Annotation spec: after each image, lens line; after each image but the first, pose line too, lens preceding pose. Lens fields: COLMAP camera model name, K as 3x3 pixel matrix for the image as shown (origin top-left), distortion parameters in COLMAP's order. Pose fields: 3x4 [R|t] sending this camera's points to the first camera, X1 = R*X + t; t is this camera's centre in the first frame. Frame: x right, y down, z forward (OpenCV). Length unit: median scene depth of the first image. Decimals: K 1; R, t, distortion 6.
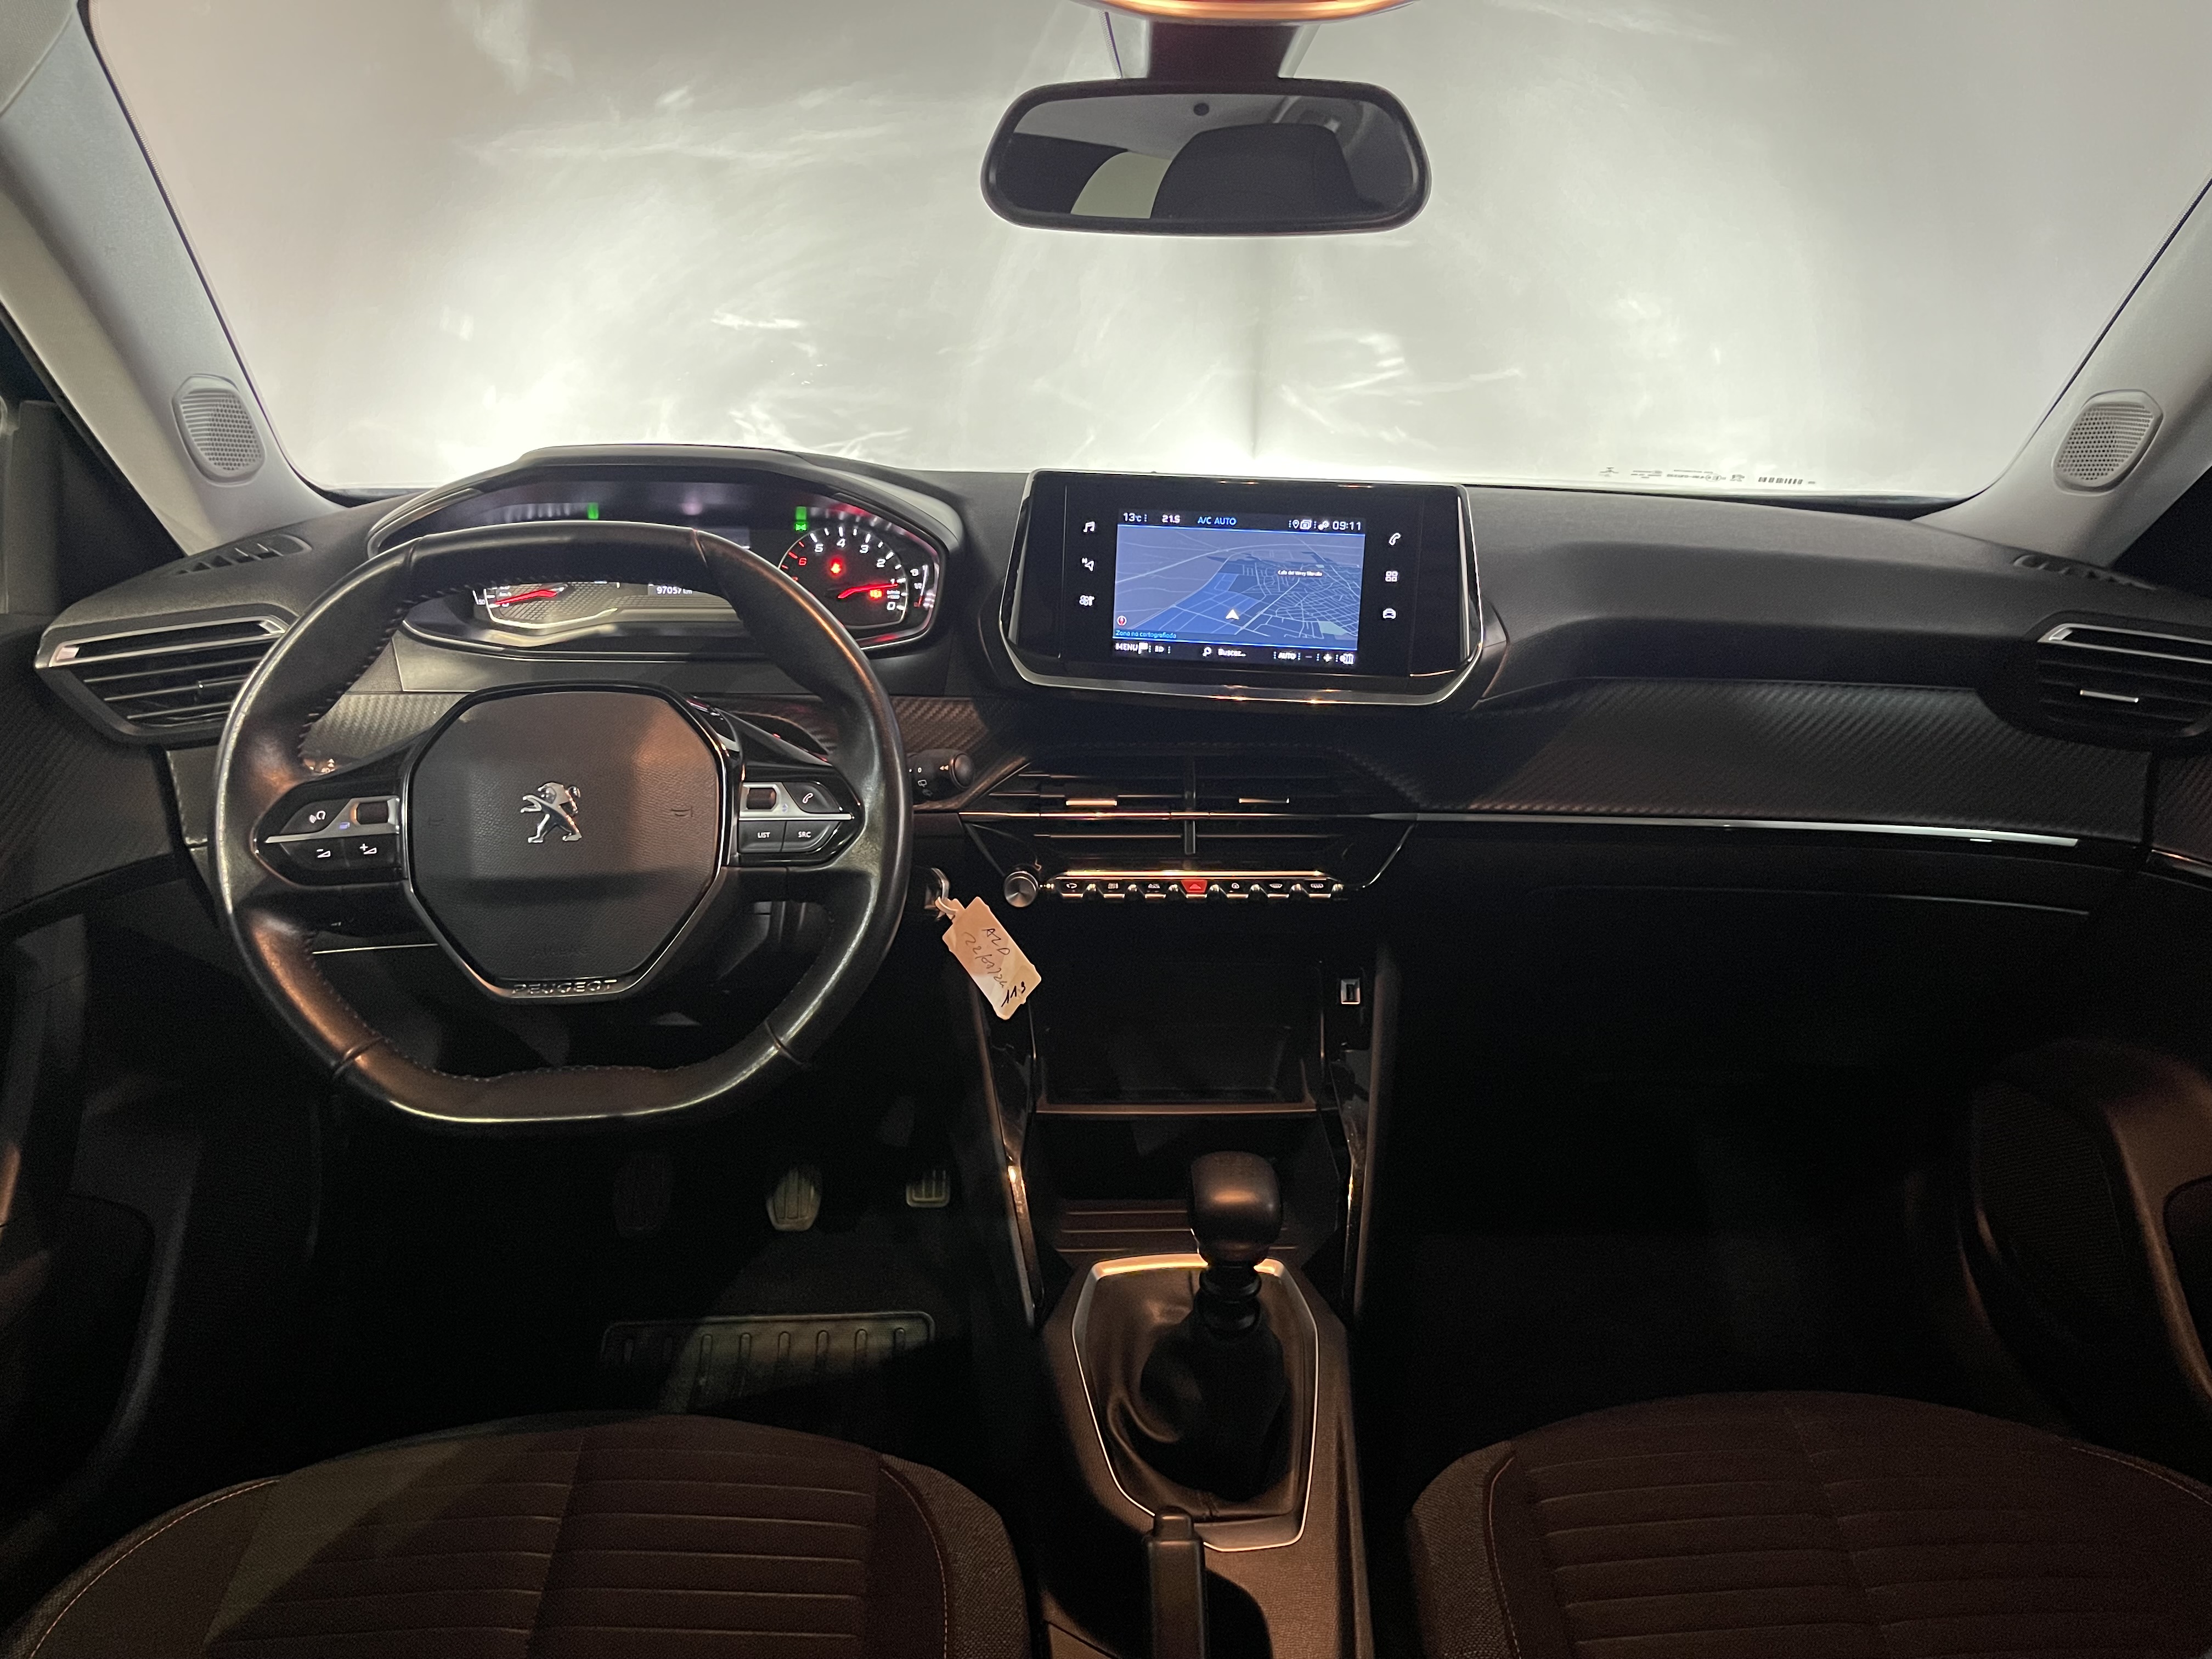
lens RADIAL K [[1653.2, 0, 1098.3], [0, 1653.2, 835.0], [0, 0, 1]] dist [0.062357, -0.106254]
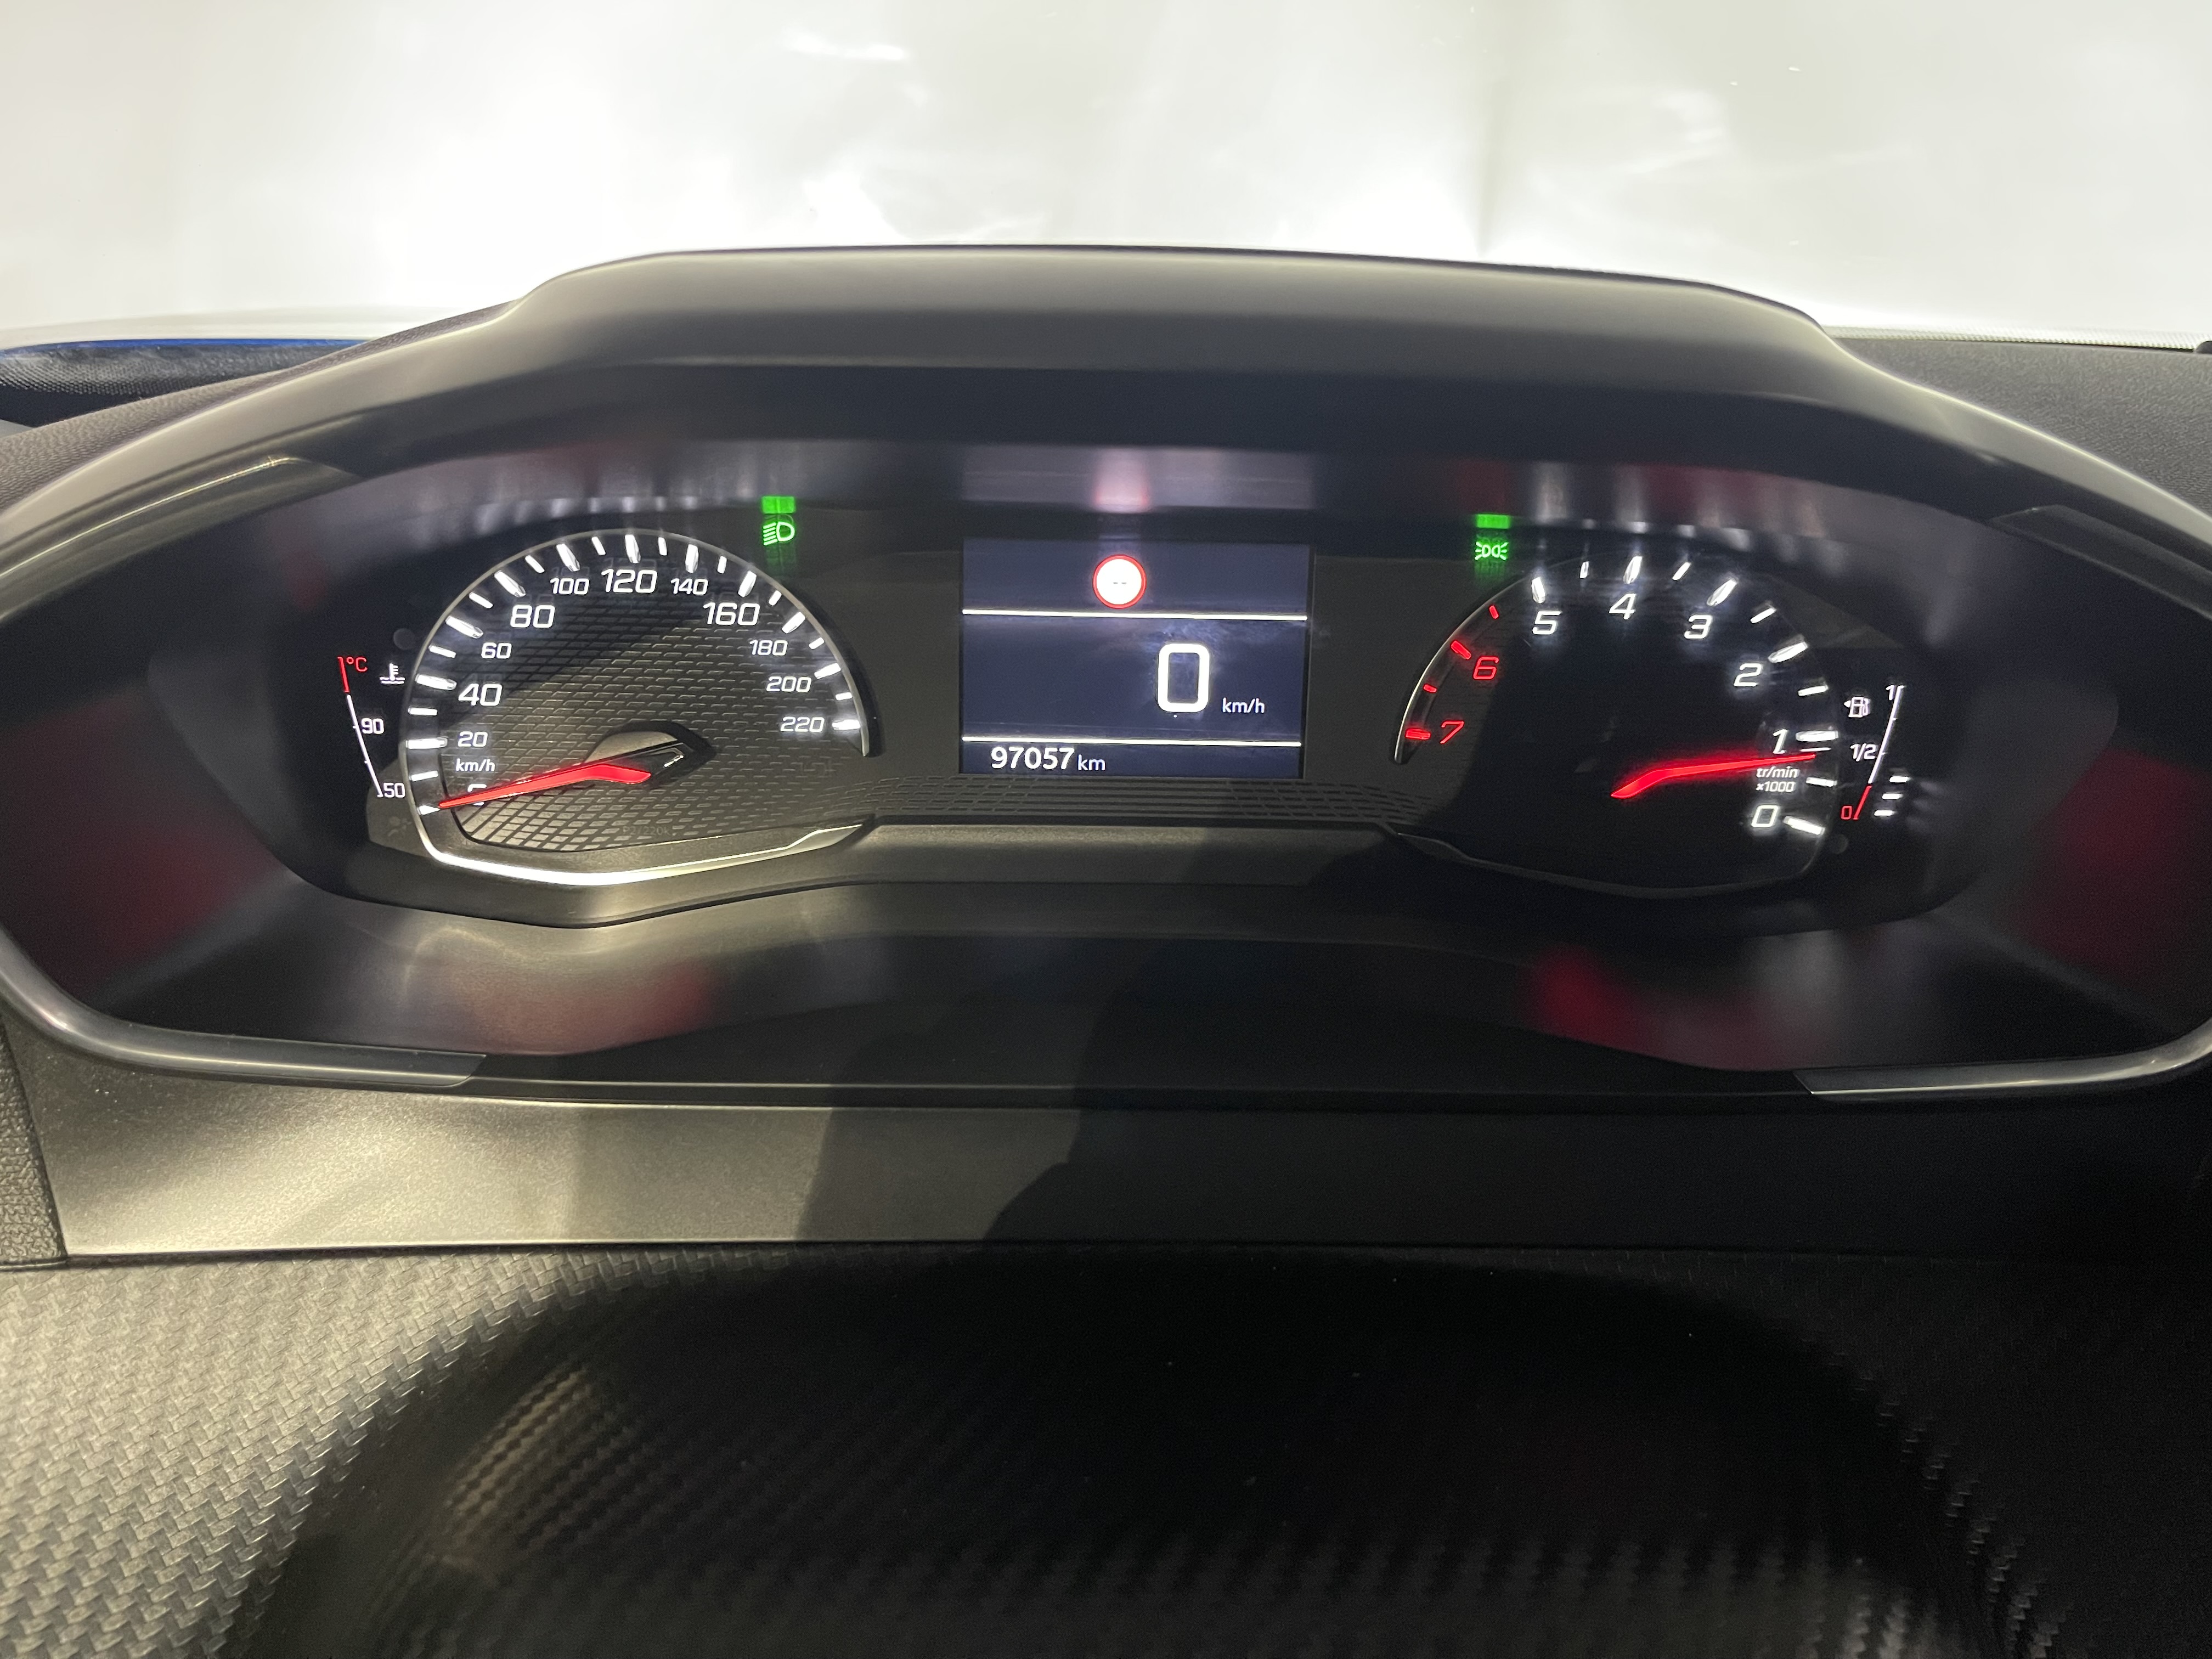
lens RADIAL K [[1653.2, 0, 1098.3], [0, 1653.2, 835.0], [0, 0, 1]] dist [0.062357, -0.106254]
pose [[0.999846, 0.013386, 0.011379, -0.249061], [-0.014566, 0.993731, 0.110847, -0.167006], [-0.009824, -0.110996, 0.993772, 0.705933]]
